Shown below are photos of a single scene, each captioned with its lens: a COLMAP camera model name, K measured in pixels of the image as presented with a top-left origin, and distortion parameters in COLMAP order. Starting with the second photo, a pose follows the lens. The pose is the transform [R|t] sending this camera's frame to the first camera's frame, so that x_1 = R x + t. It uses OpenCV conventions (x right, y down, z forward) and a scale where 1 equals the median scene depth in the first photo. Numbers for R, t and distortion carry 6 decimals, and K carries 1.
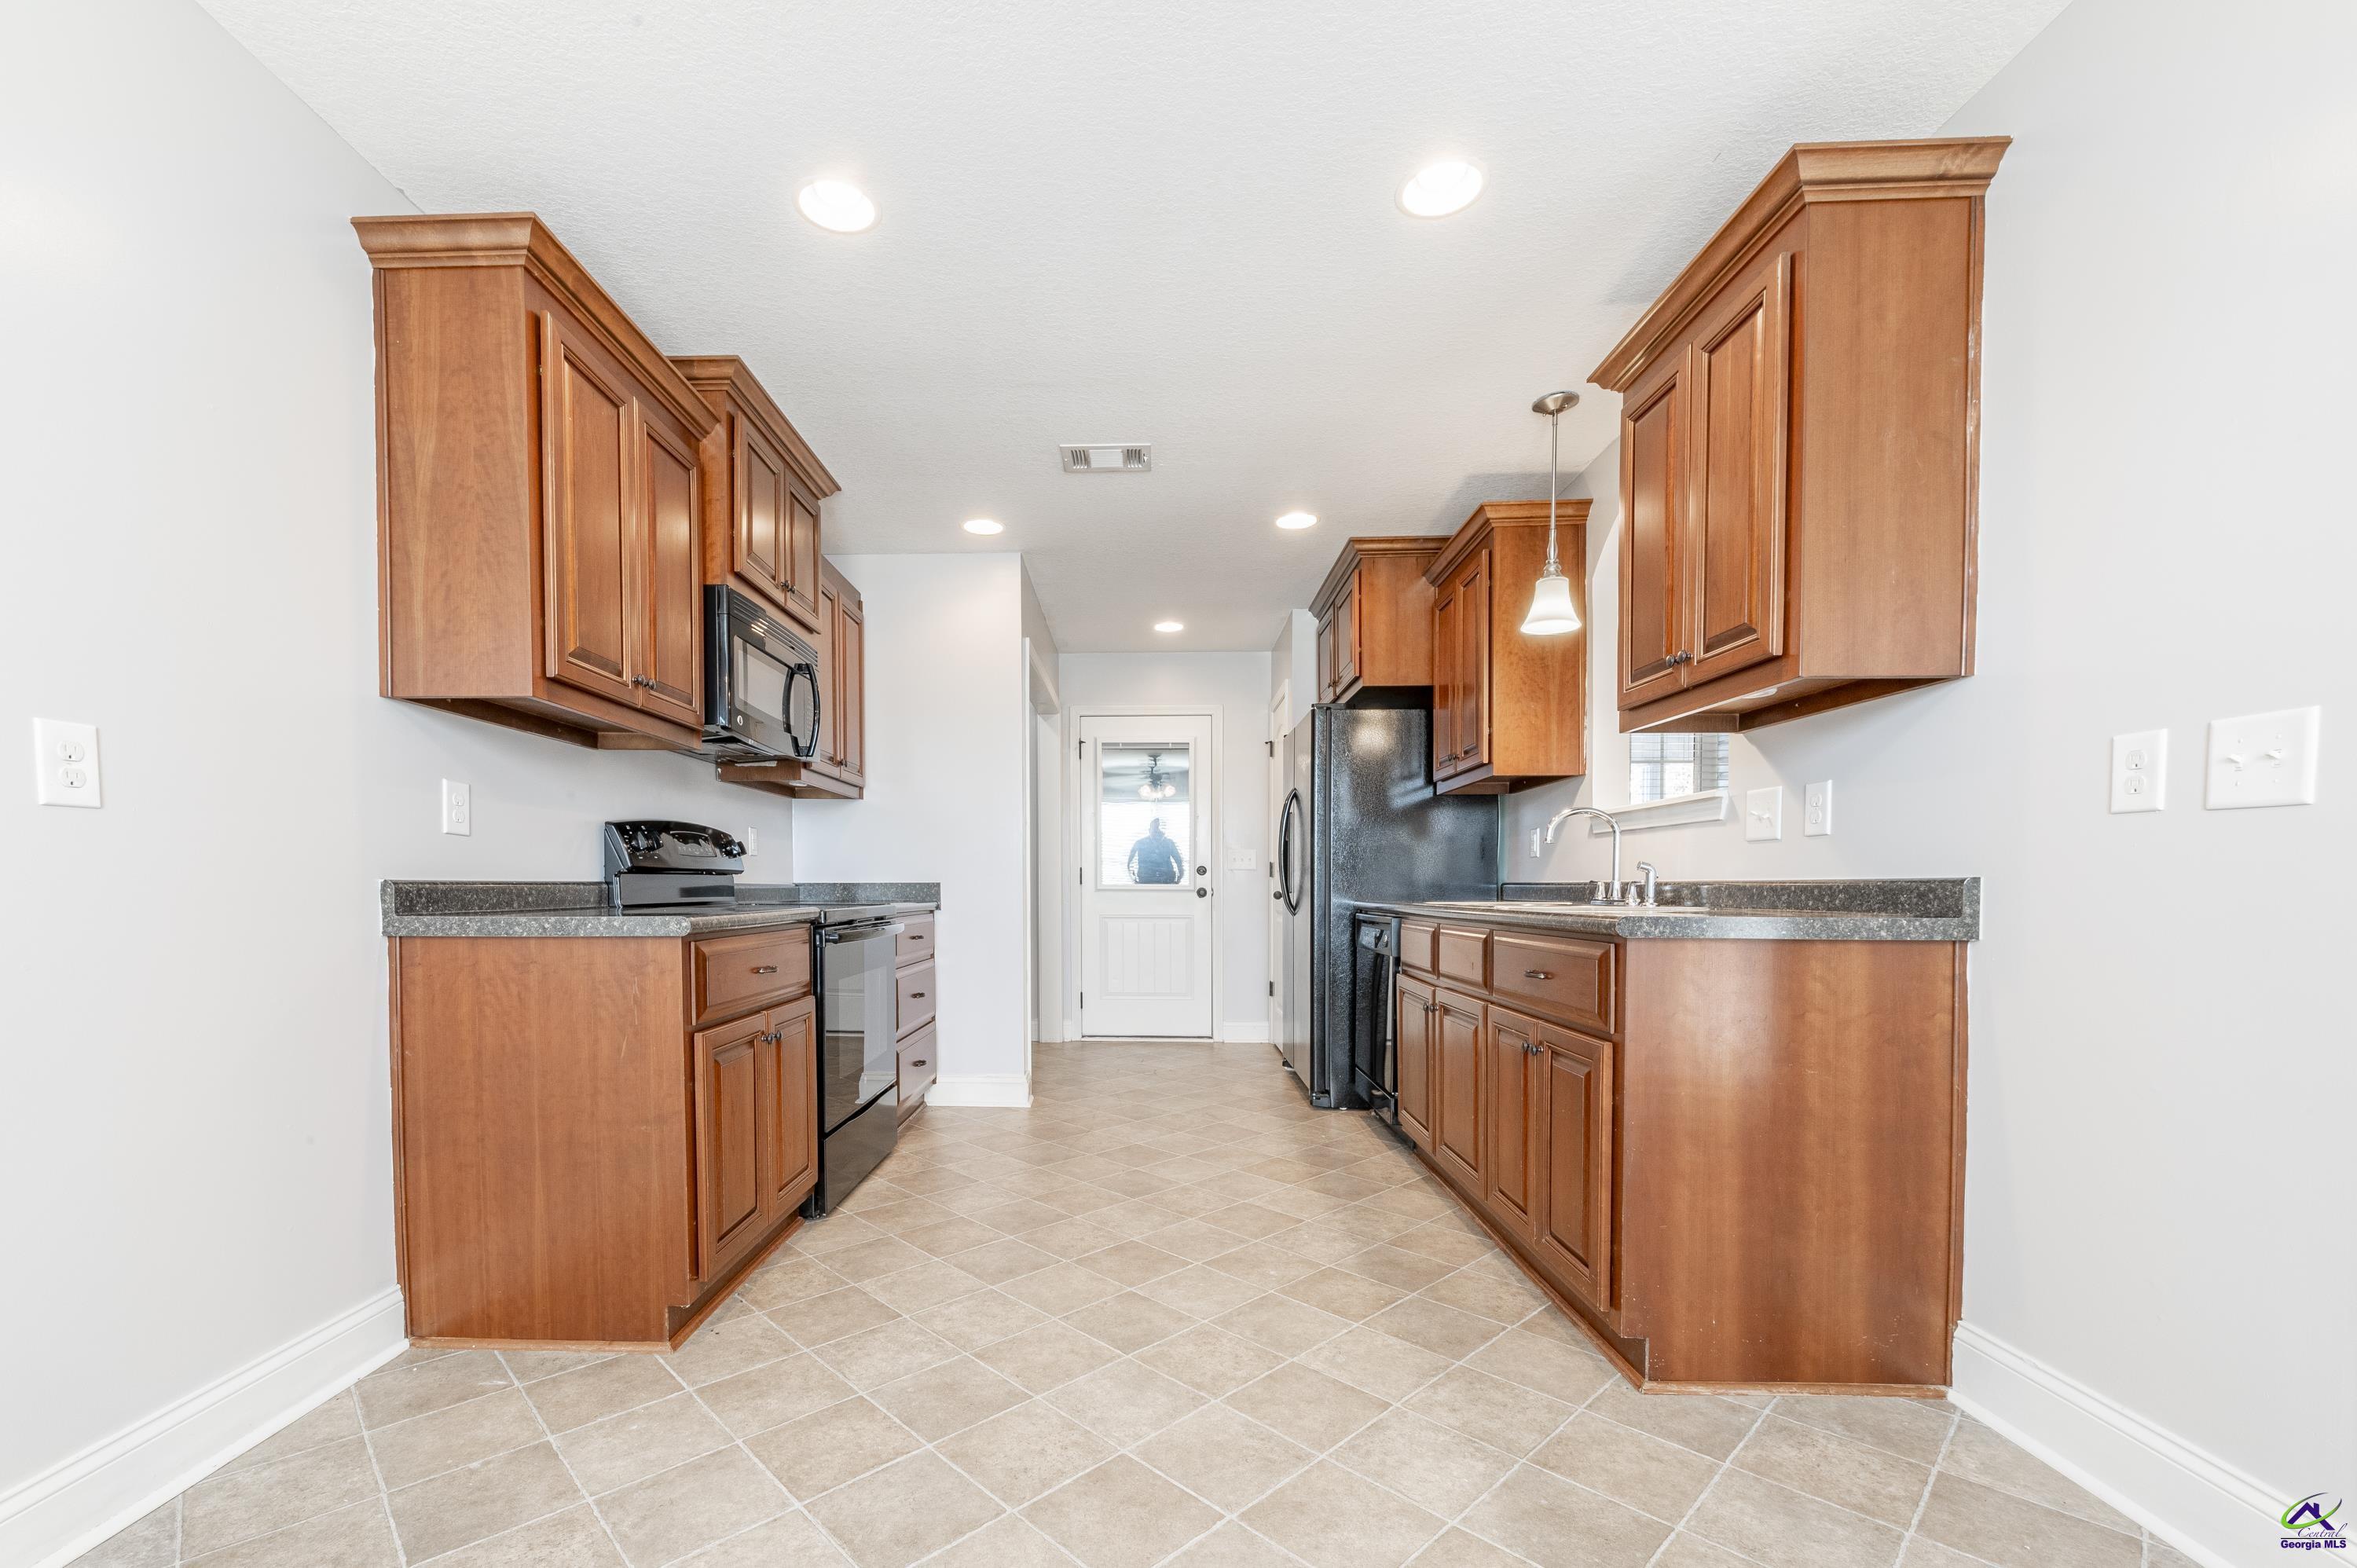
lens RADIAL K [[983.8, 0, 1171.6], [0, 983.8, 911.8], [0, 0, 1]] dist [-0.000813, -0.001325]
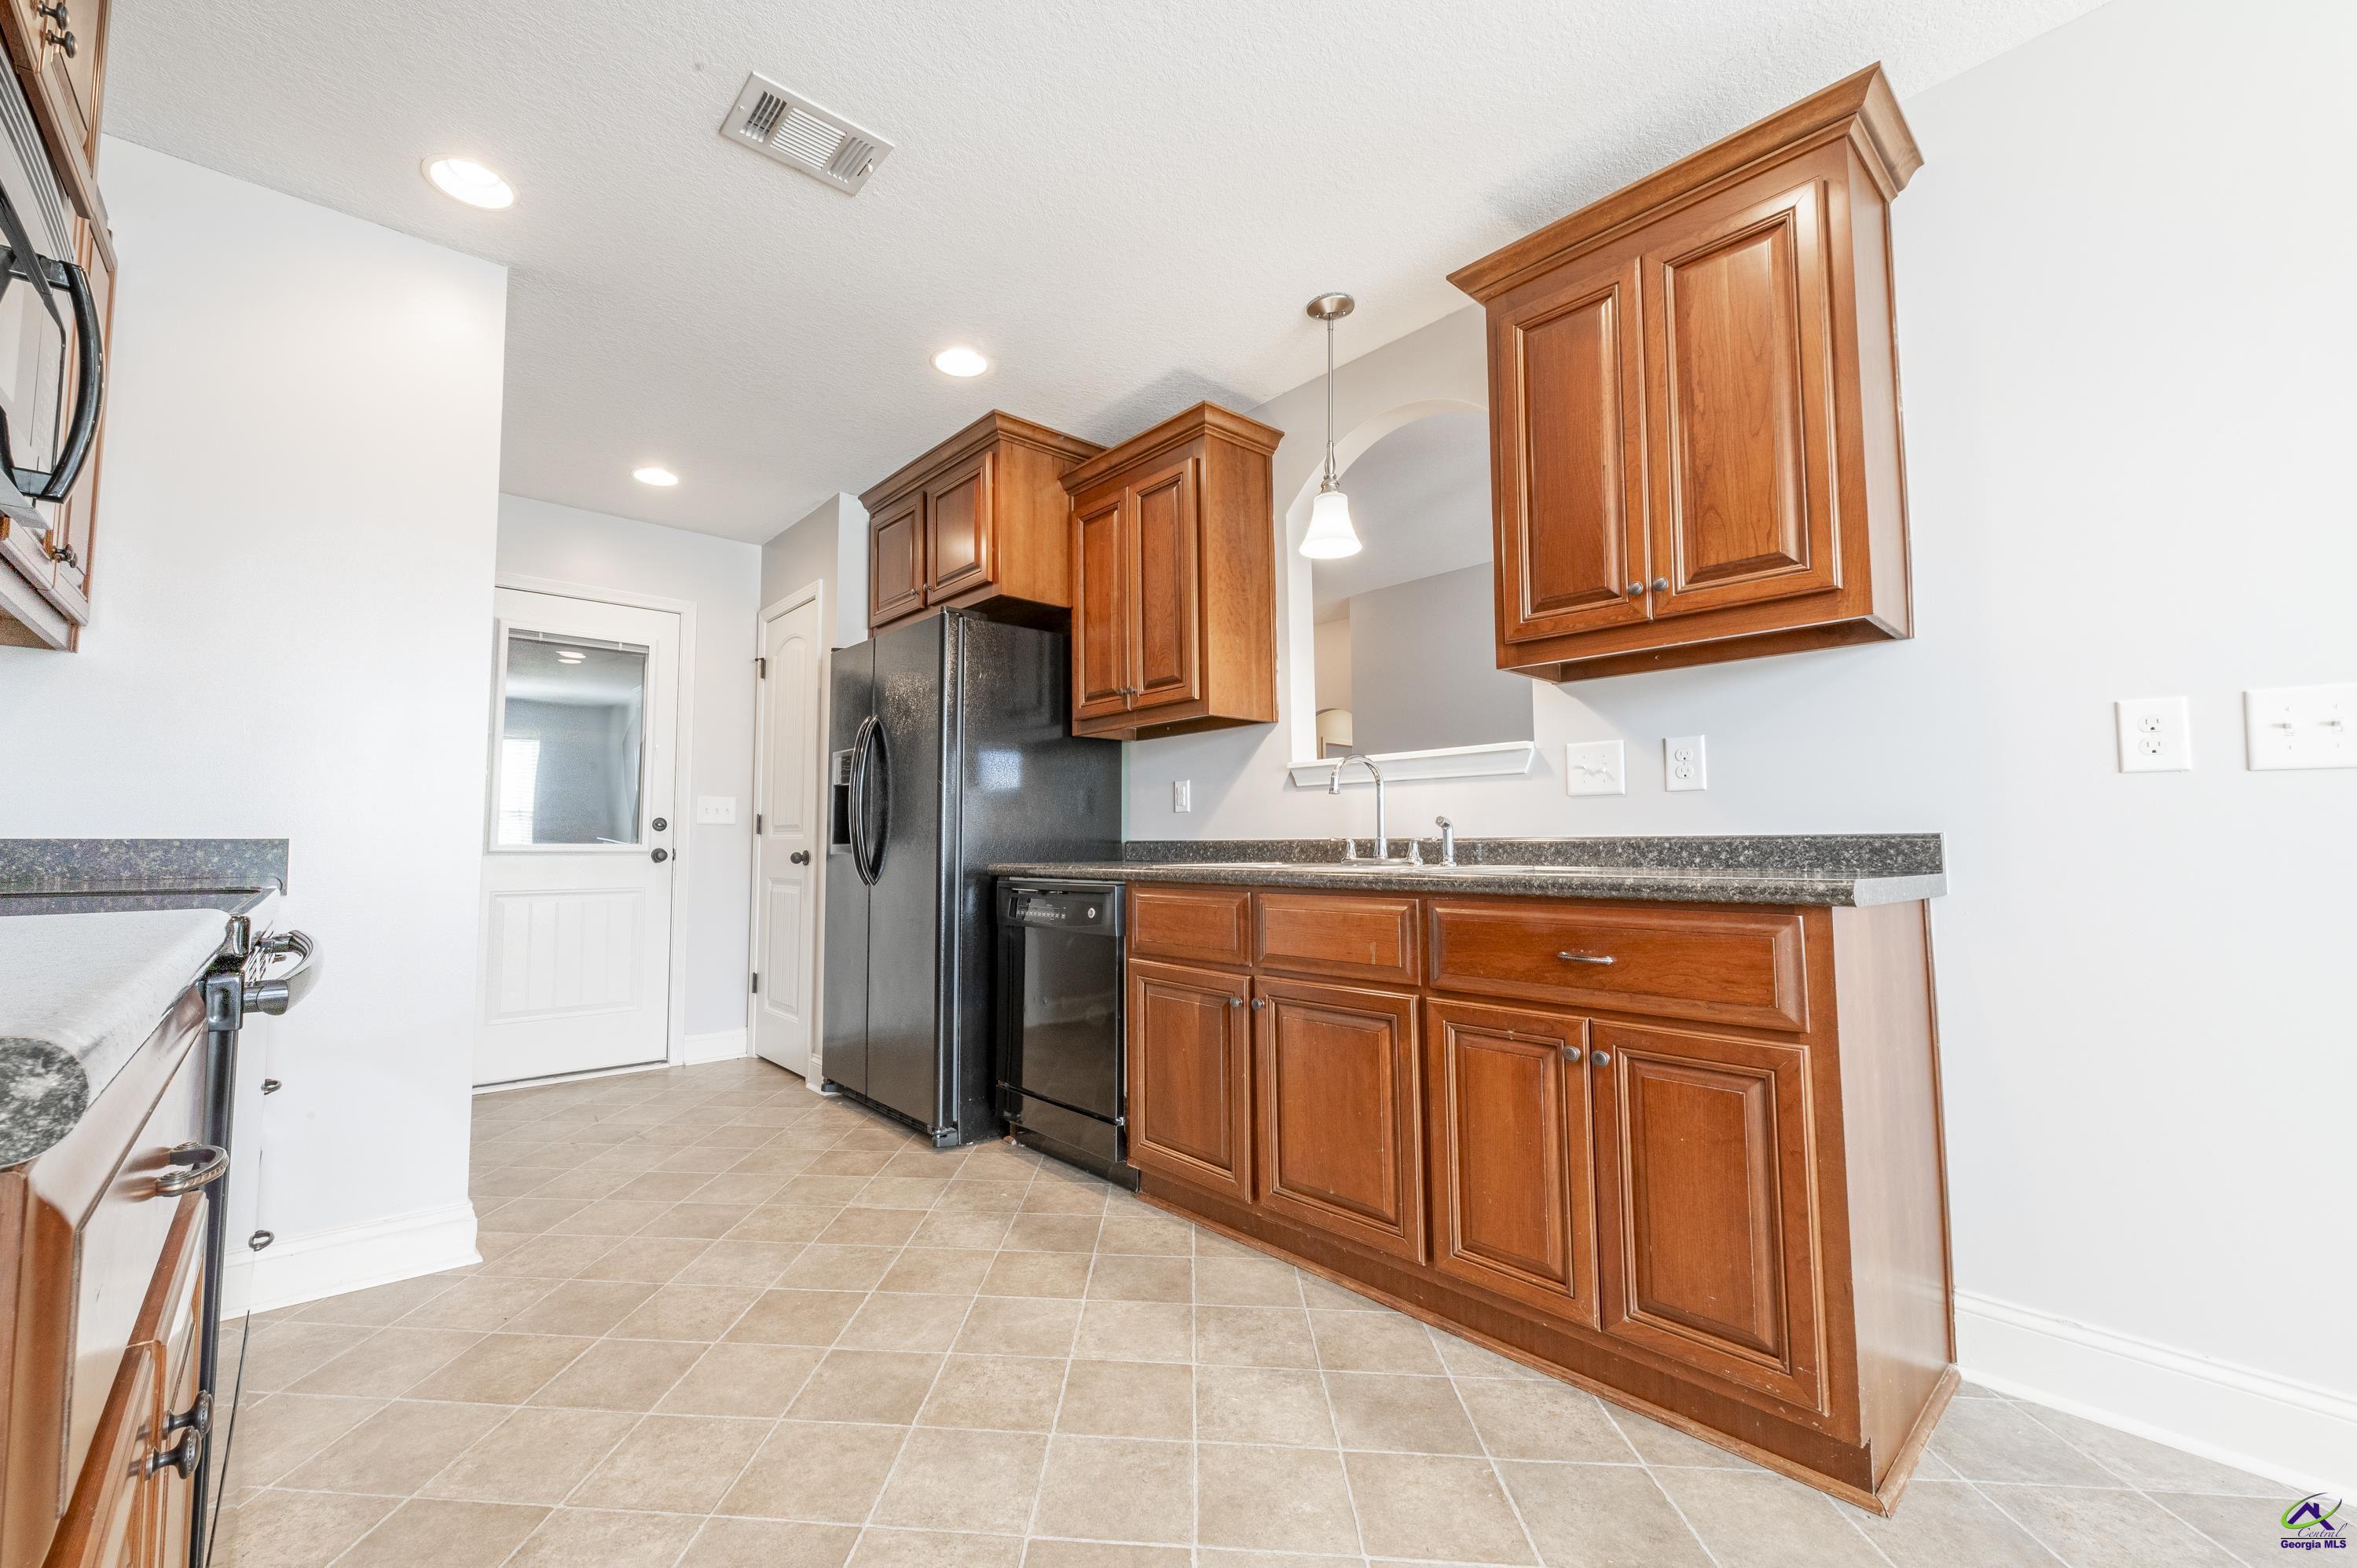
lens RADIAL K [[962.9, 0, 1167.1], [0, 962.9, 776.8], [0, 0, 1]] dist [-0.001172, -0.000658]
pose [[0.770357, 0.043696, 0.636114, -0.259041], [0.019462, 0.995573, -0.091956, -0.009905], [-0.637316, 0.083219, 0.766096, 0.440337]]
